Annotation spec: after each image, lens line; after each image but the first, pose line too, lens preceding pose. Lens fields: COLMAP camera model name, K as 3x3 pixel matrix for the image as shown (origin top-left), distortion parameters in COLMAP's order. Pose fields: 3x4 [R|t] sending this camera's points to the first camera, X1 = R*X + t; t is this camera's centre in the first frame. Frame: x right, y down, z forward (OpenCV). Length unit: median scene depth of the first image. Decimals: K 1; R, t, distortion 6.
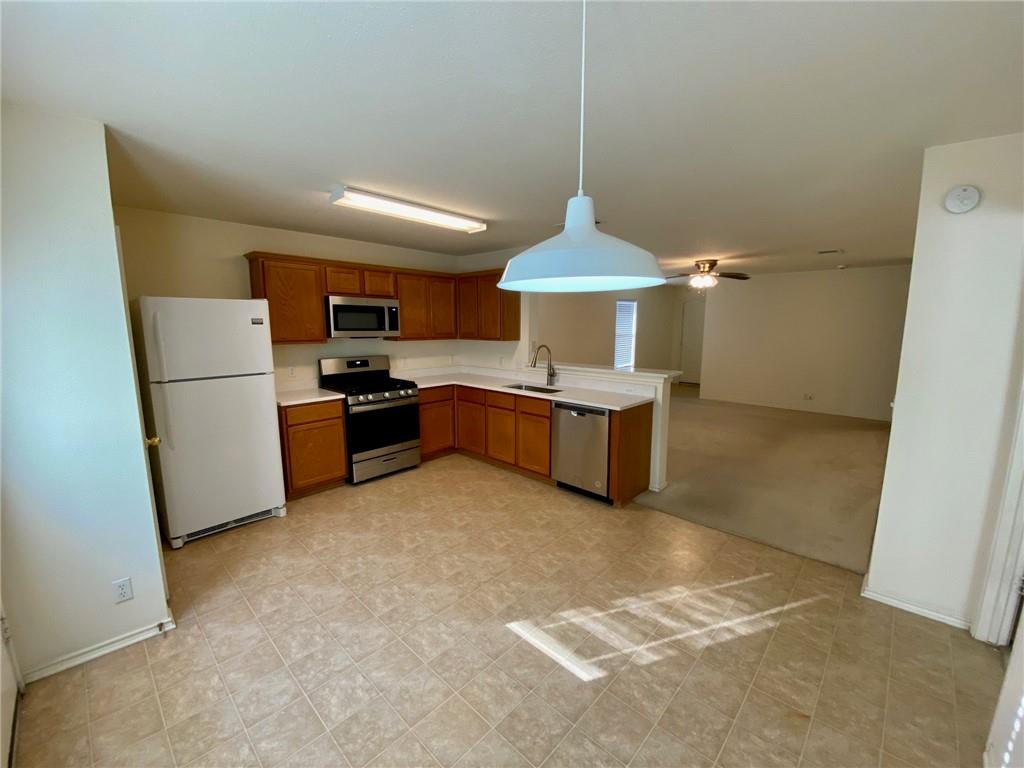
lens RADIAL K [[411.7, 0, 512.0], [0, 411.7, 384.0], [0, 0, 1]] dist [-0.040084, -0.000357]
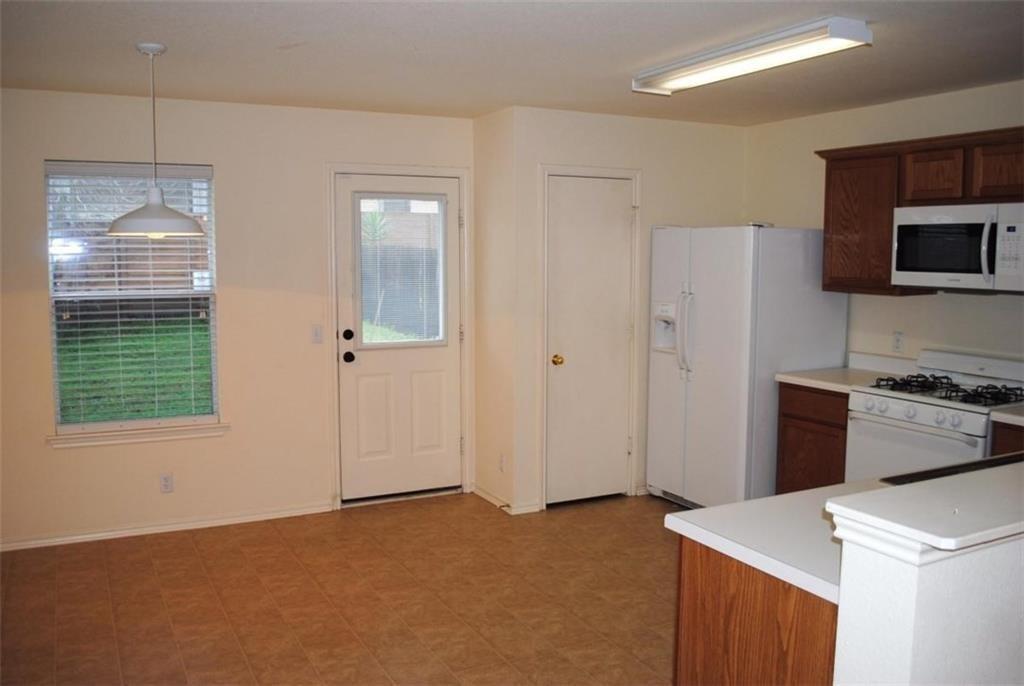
lens RADIAL K [[861.7, 0, 512.0], [0, 861.7, 343.0], [0, 0, 1]] dist [-0.127549, -0.000212]
pose [[-0.350272, 0.087778, -0.932526, 0.758474], [-0.142526, 0.979010, 0.145689, -0.128054], [0.925741, 0.183940, -0.330409, 0.916419]]
